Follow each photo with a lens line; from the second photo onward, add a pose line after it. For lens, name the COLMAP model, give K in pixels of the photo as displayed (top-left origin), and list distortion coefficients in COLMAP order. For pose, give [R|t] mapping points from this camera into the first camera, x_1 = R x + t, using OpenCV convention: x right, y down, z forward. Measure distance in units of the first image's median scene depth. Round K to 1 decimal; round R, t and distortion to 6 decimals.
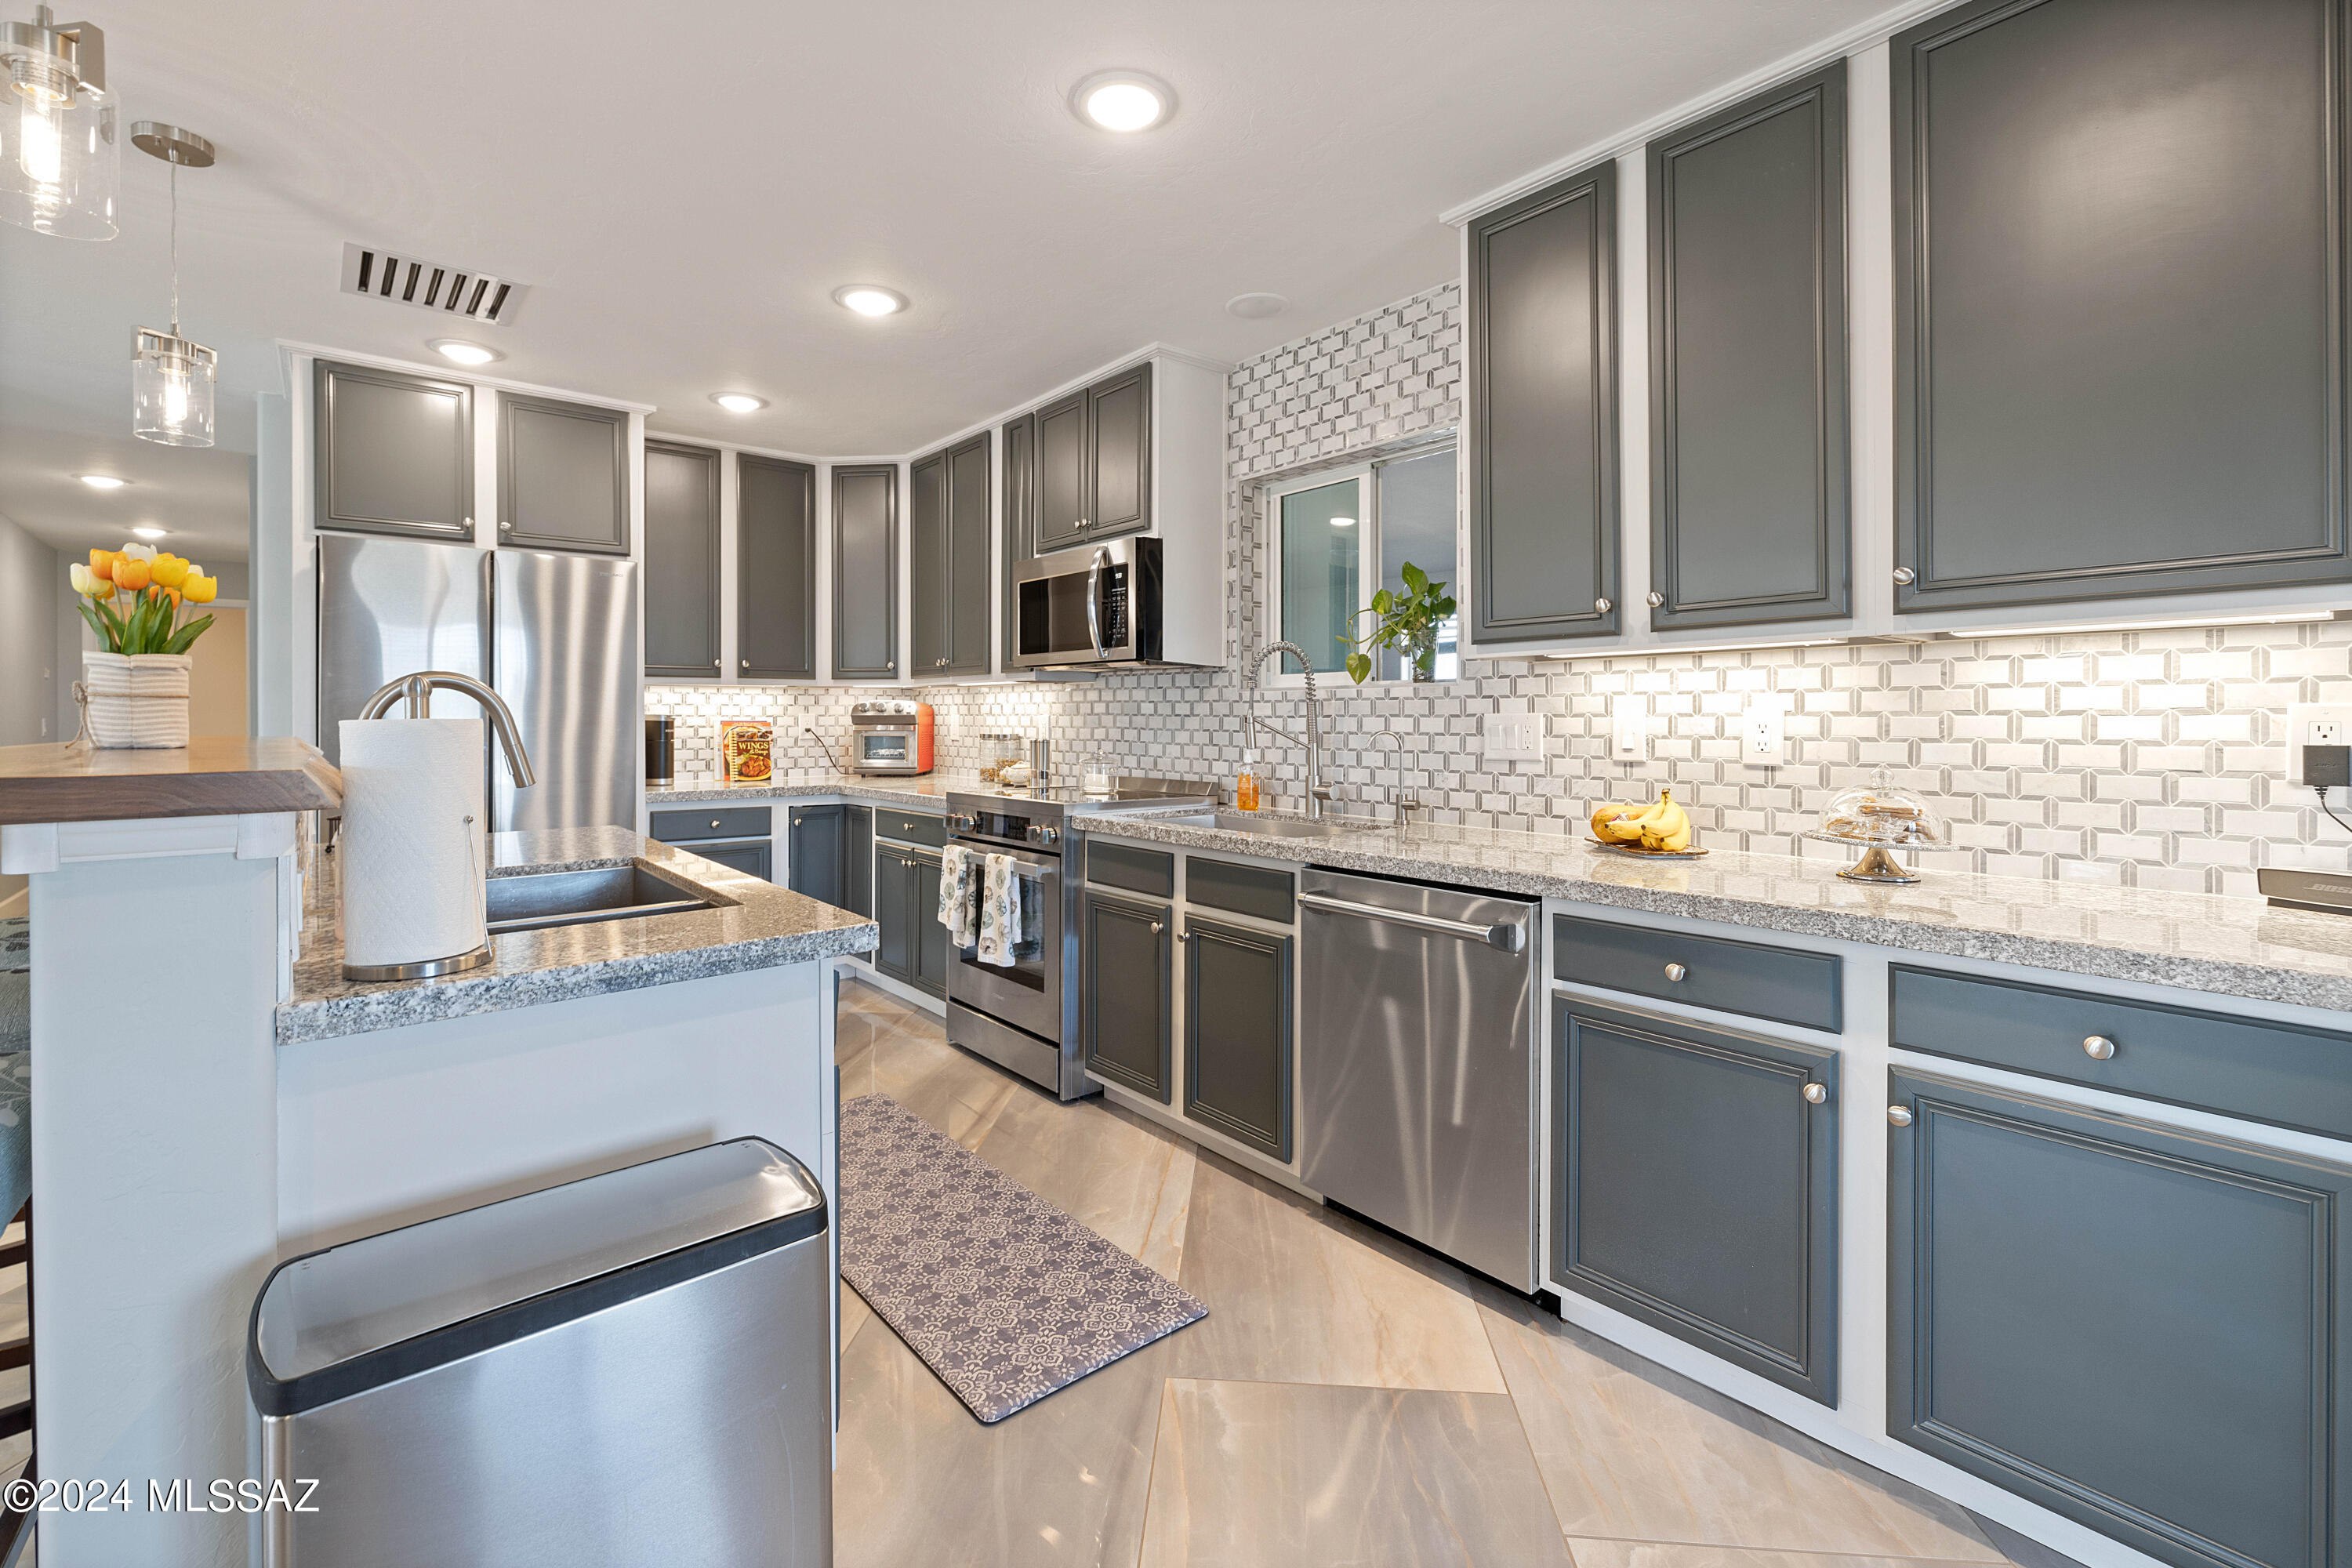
lens RADIAL K [[1018.7, 0, 1186.1], [0, 1018.7, 715.9], [0, 0, 1]] dist [0.001058, -0.000823]
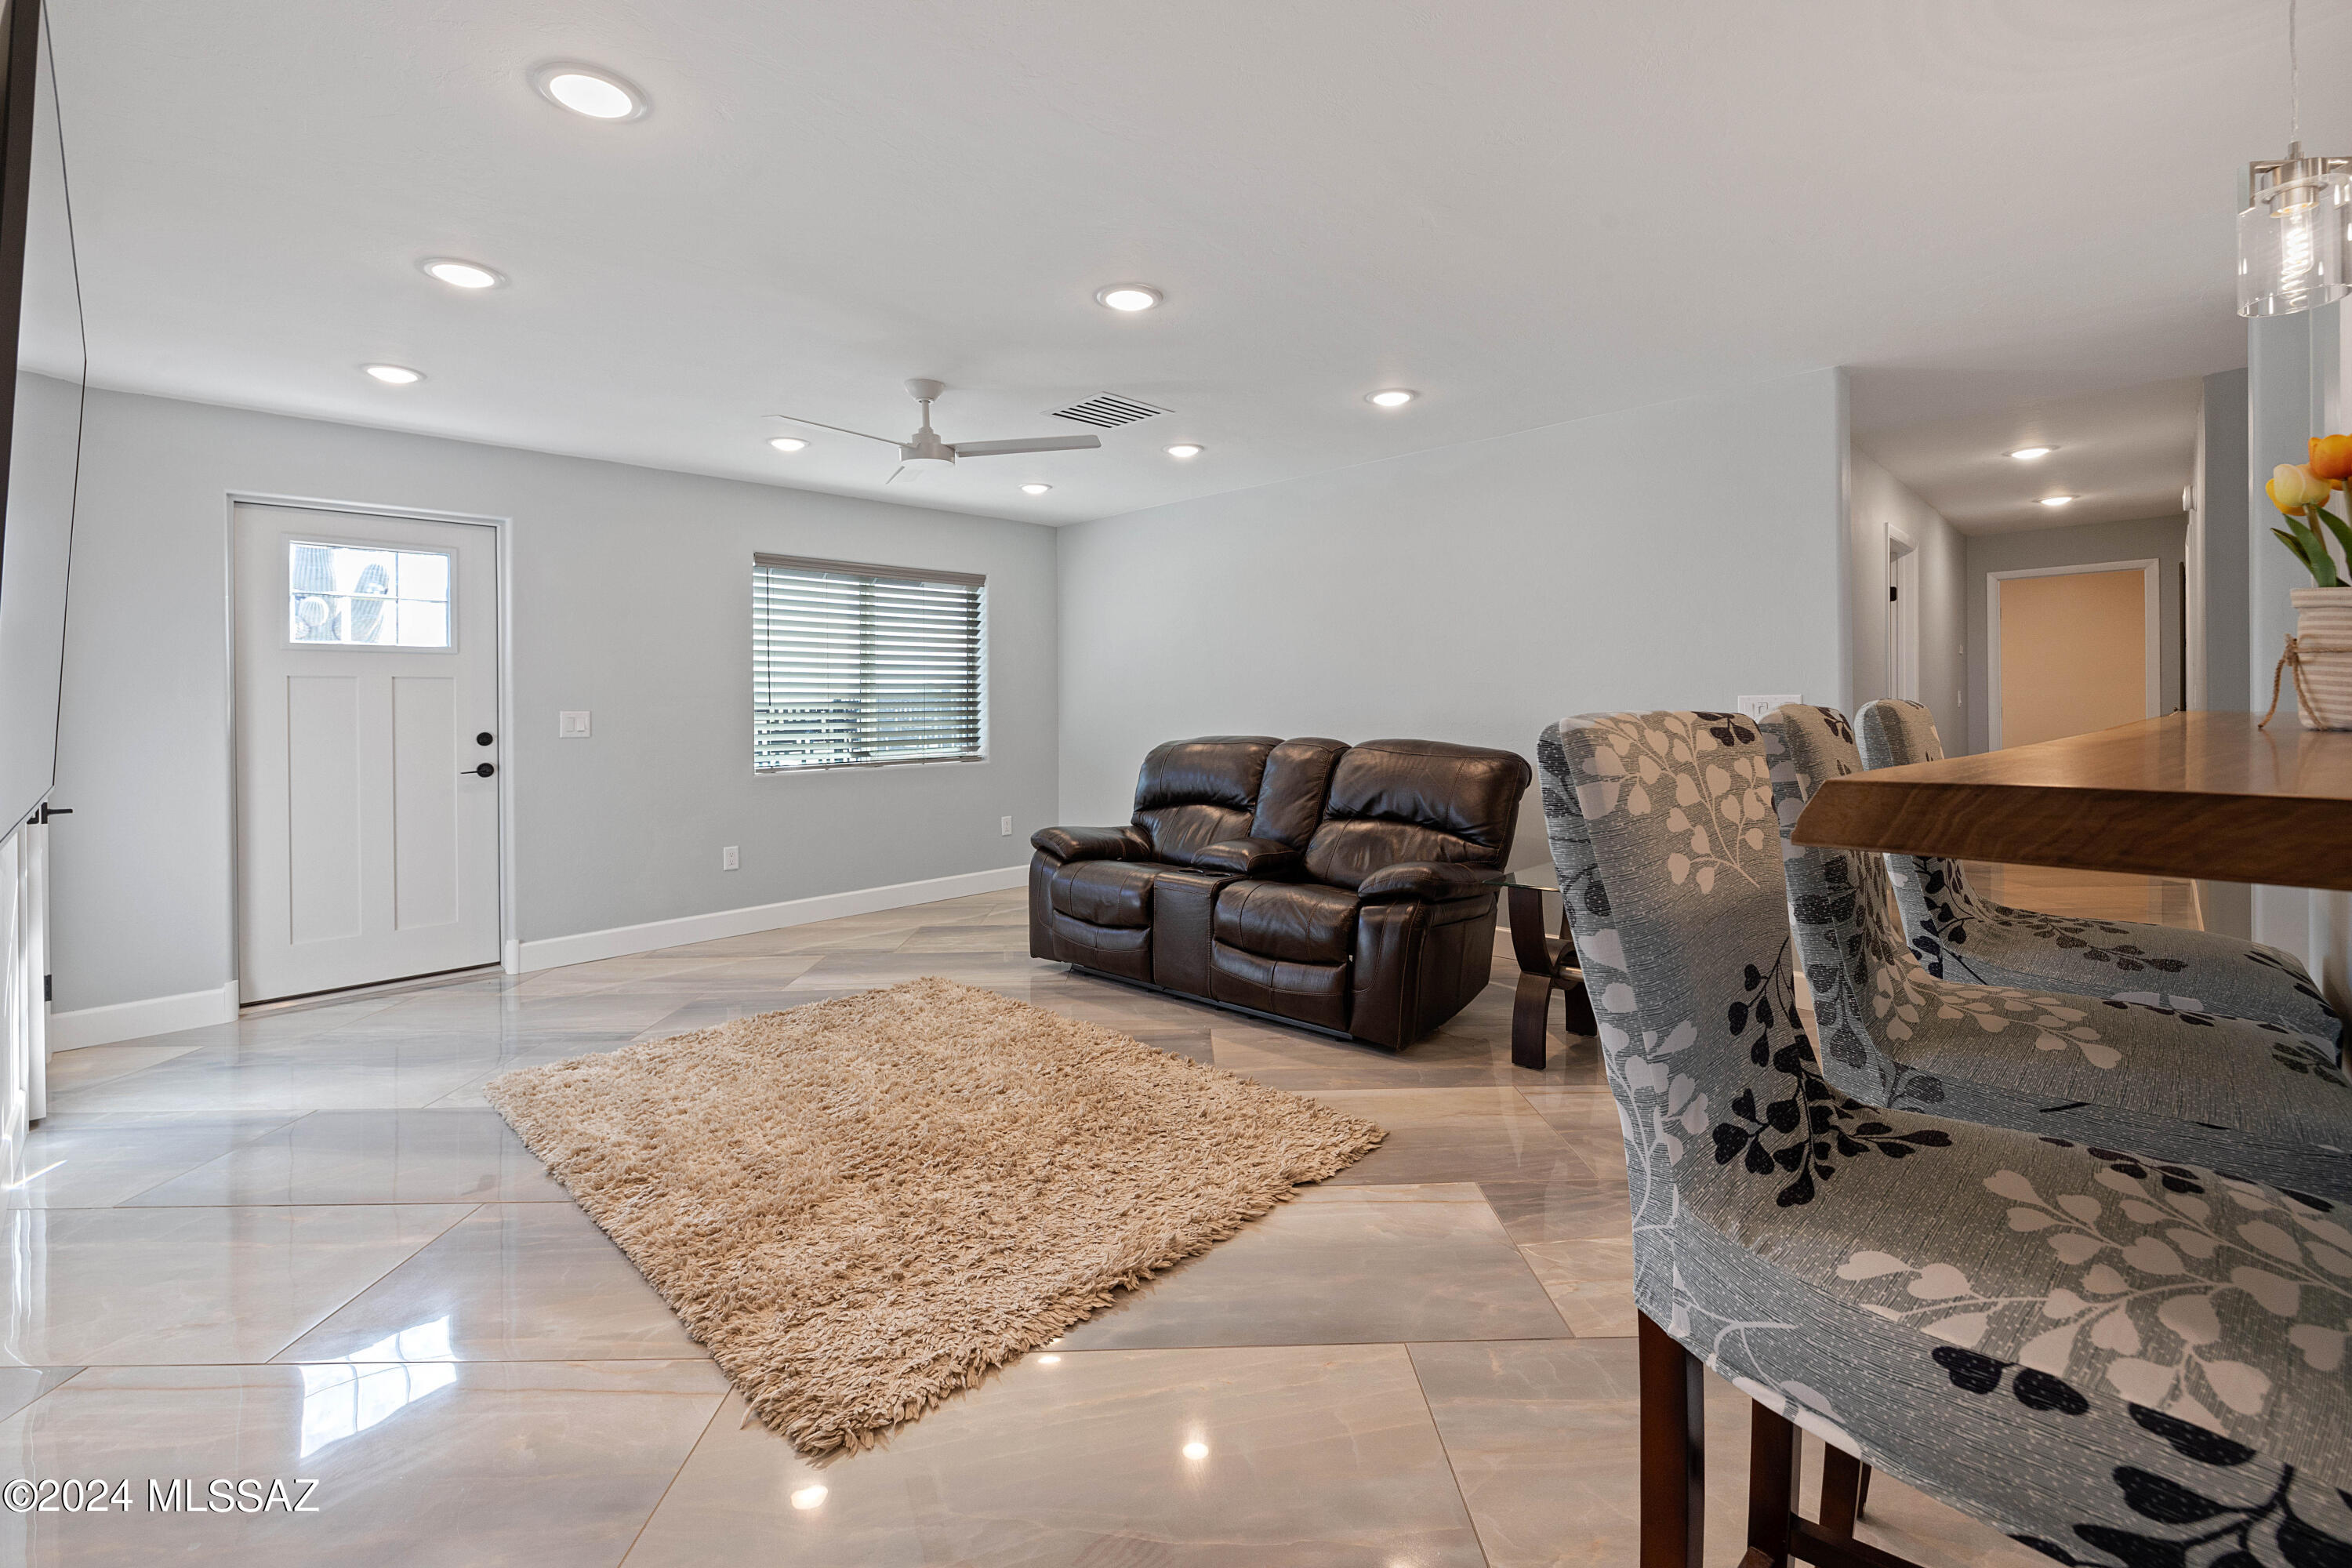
lens RADIAL K [[1018.7, 0, 1164.4], [0, 1018.7, 710.0], [0, 0, 1]] dist [0.001058, -0.000823]
pose [[0.094387, 0.009064, -0.995494, -0.230510], [0.013749, 0.999851, 0.010407, 0.000514], [0.995441, -0.014670, 0.094249, 0.084539]]
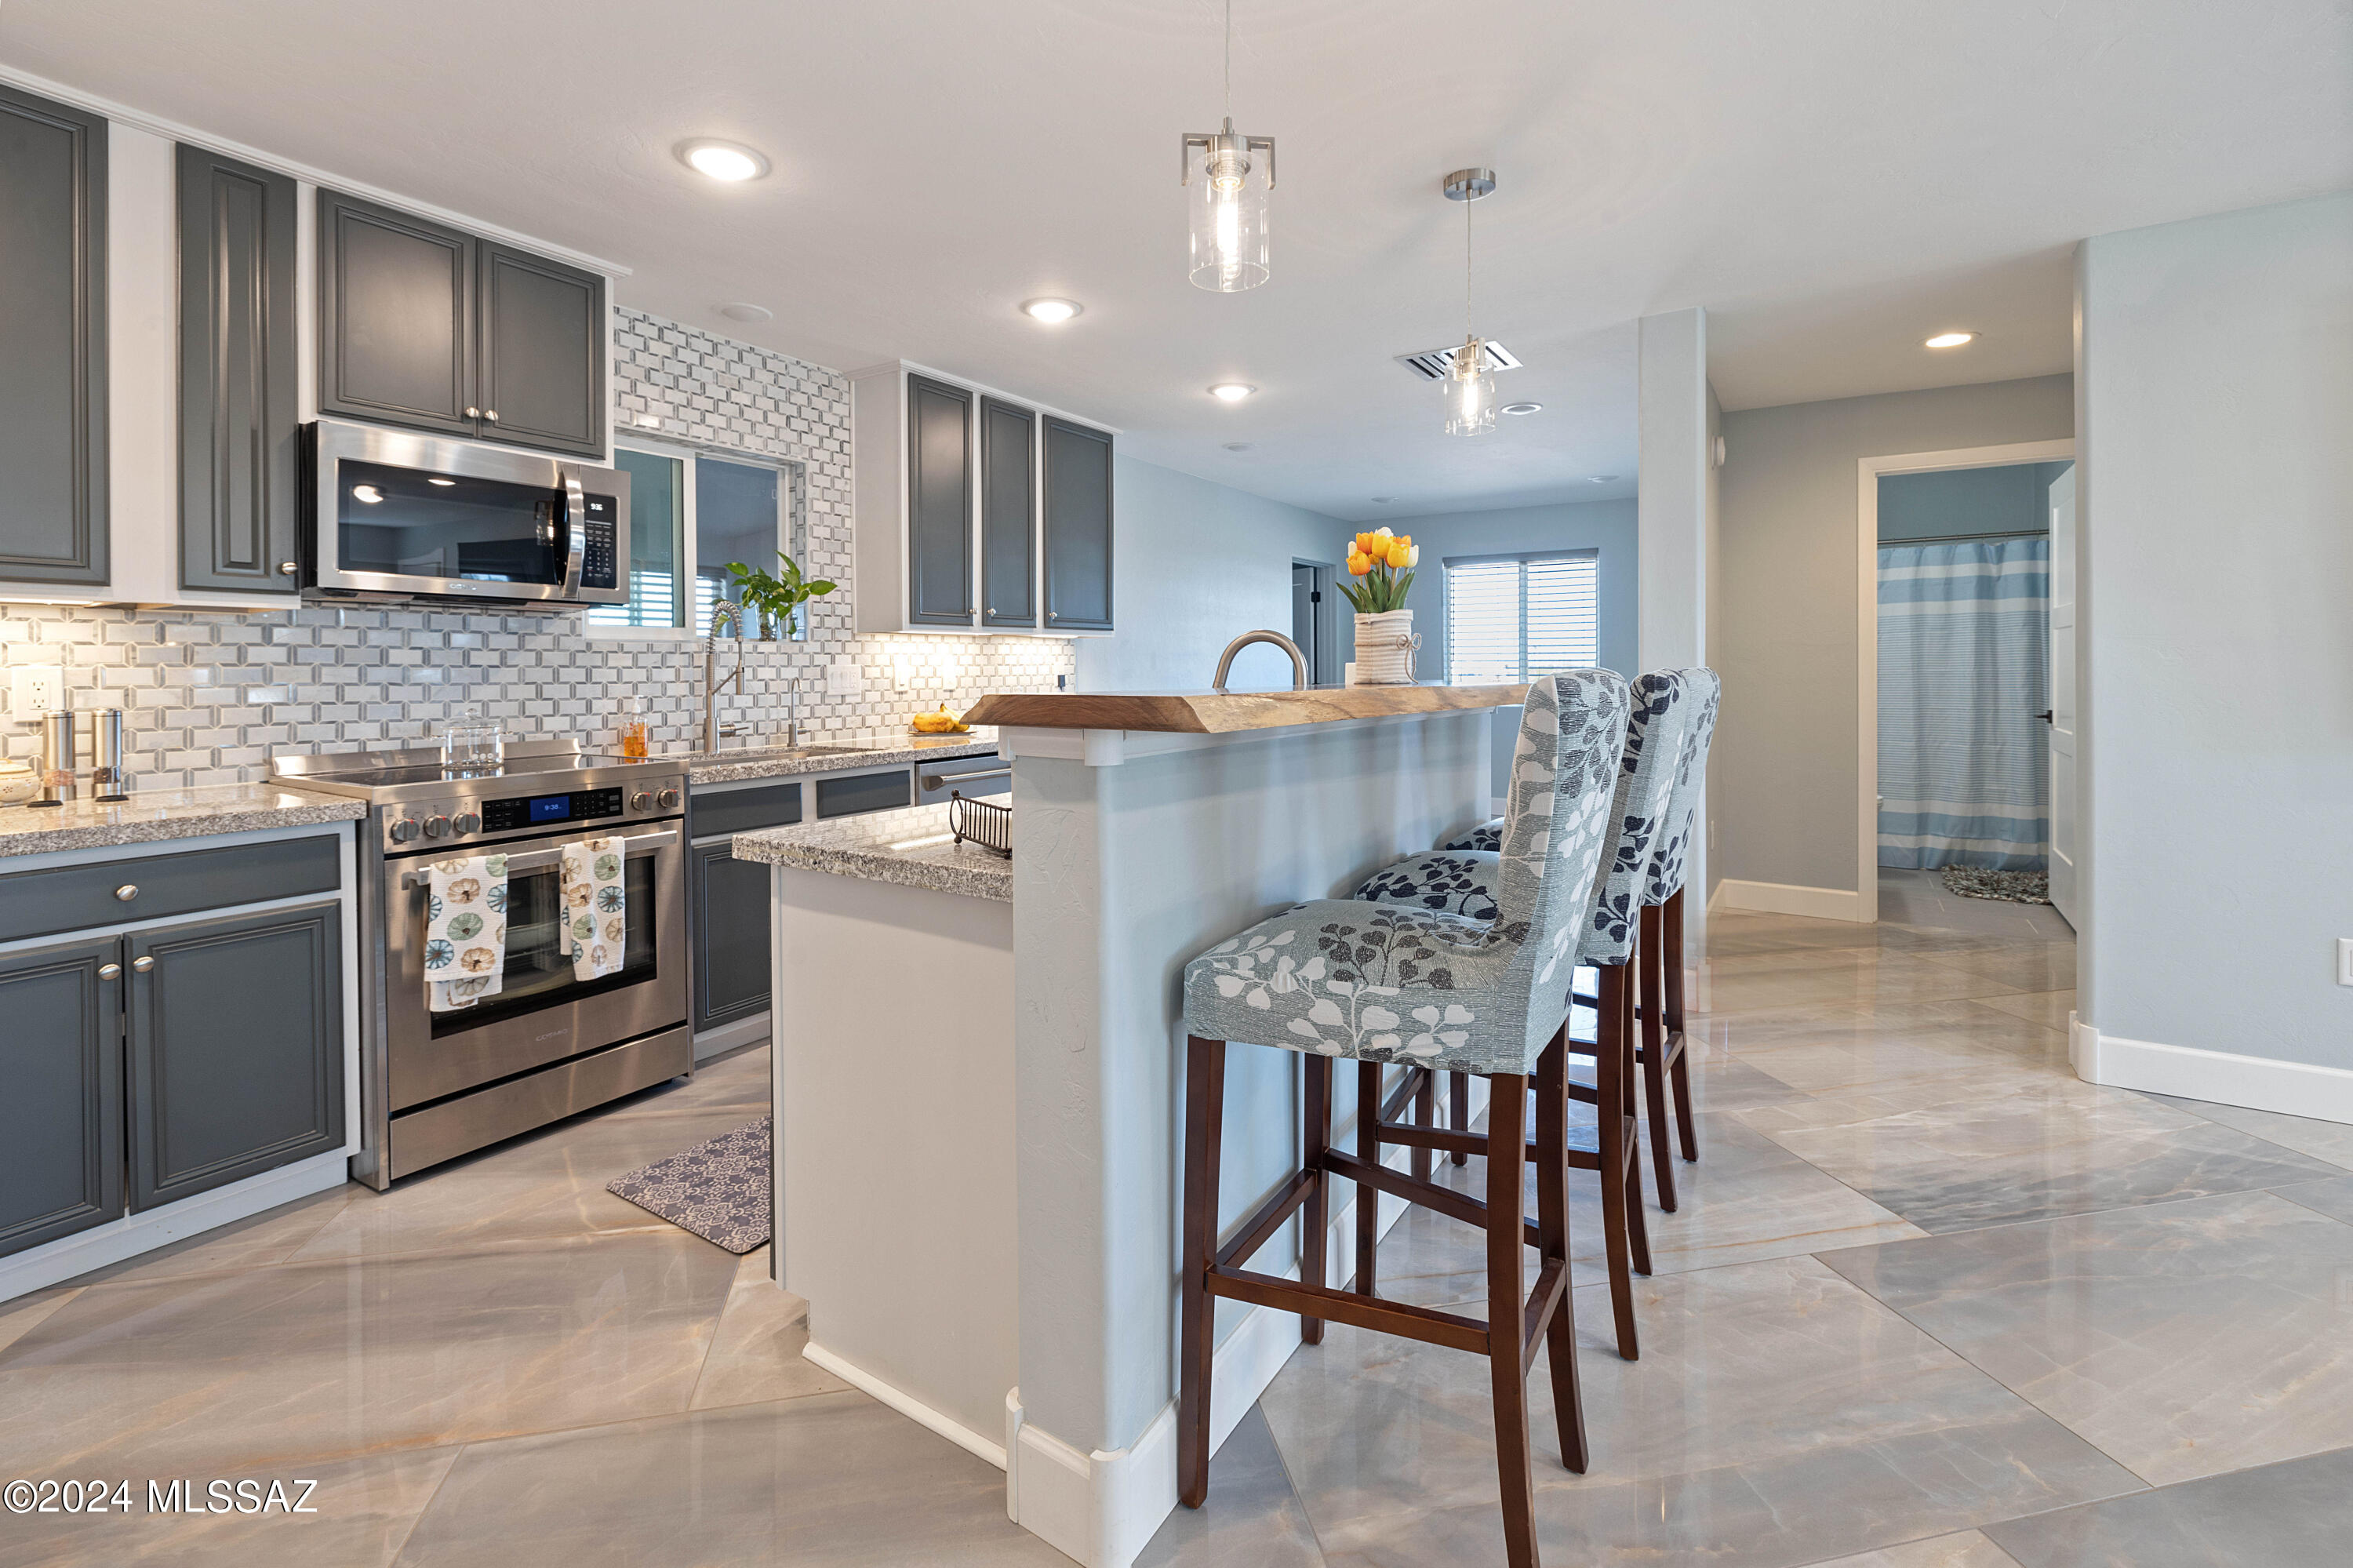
lens RADIAL K [[1019.2, 0, 1151.3], [0, 1019.2, 672.9], [0, 0, 1]] dist [0.001058, -0.000823]
pose [[-0.282714, -0.004131, 0.959195, -1.129203], [0.003273, 0.999981, 0.005271, 0.003010], [-0.959199, 0.004629, -0.282695, 0.849884]]
